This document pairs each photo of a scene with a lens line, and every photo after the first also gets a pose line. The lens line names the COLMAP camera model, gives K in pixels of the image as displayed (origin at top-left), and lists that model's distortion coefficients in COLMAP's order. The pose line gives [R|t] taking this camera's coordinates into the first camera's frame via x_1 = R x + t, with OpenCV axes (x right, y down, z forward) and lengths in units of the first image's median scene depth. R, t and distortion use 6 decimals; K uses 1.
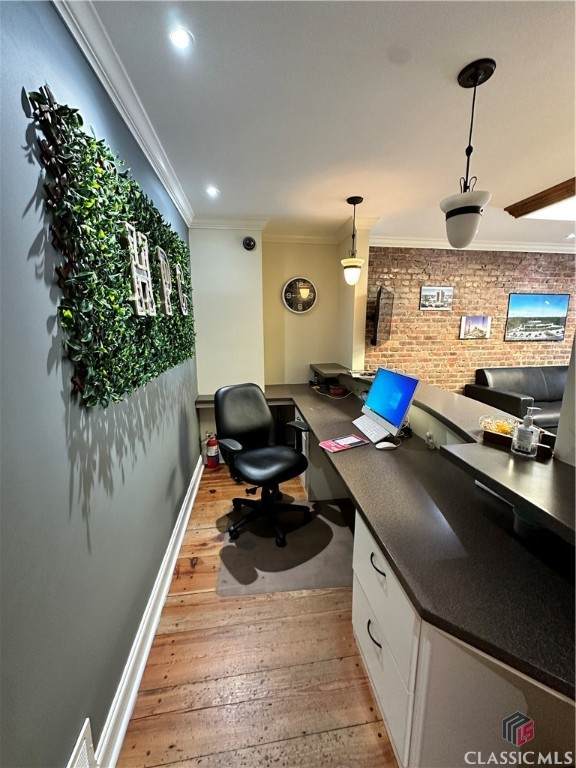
lens RADIAL K [[306.2, 0, 290.5], [0, 306.2, 384.4], [0, 0, 1]] dist [-0.000936, 0.000163]
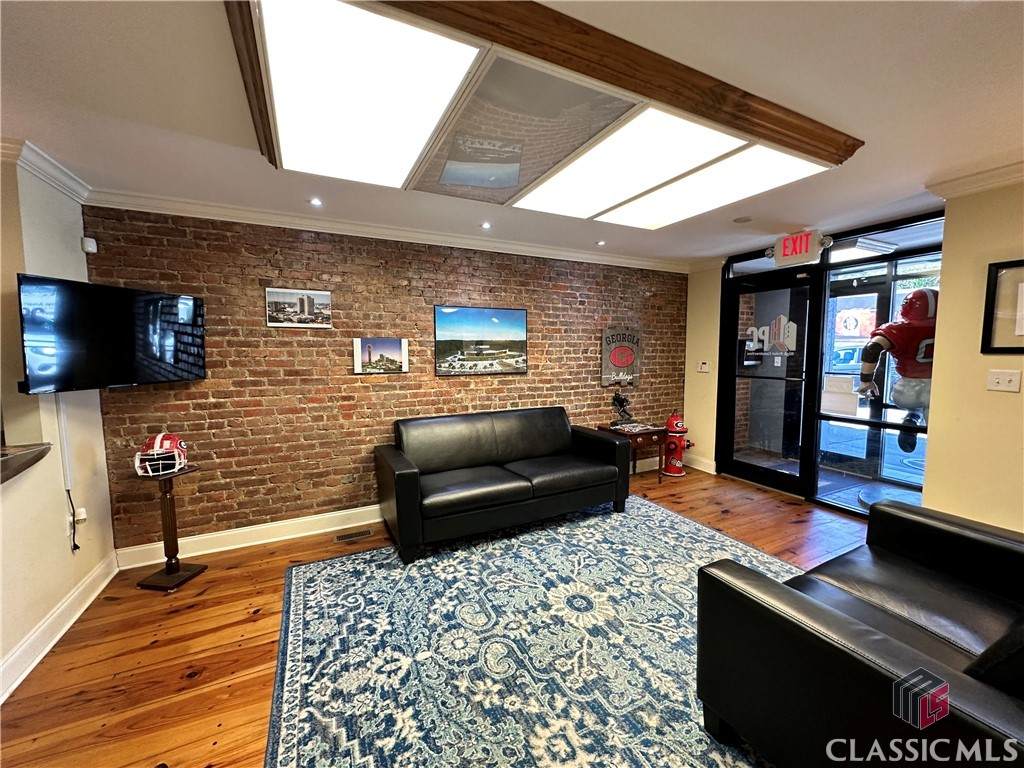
lens RADIAL K [[408.2, 0, 512.1], [0, 408.2, 383.0], [0, 0, 1]] dist [-0.000936, 0.000163]
pose [[0.951855, -0.022574, 0.305717, 0.603997], [0.056008, 0.993305, -0.101037, -0.028593], [-0.301389, 0.113296, 0.946746, 0.124133]]
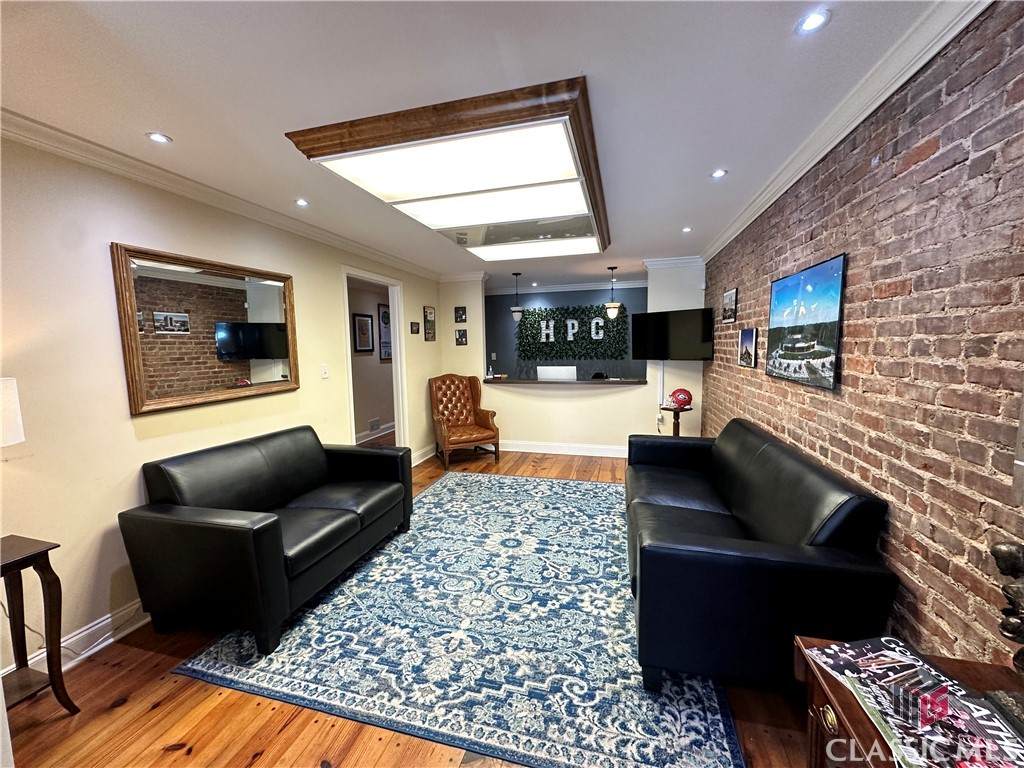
lens RADIAL K [[408.2, 0, 512.7], [0, 408.2, 384.1], [0, 0, 1]] dist [-0.000936, 0.000163]
pose [[-0.401743, 0.100482, -0.910223, 1.518737], [-0.156407, 0.971828, 0.176316, -0.185678], [0.902297, 0.213199, -0.374709, 0.903678]]
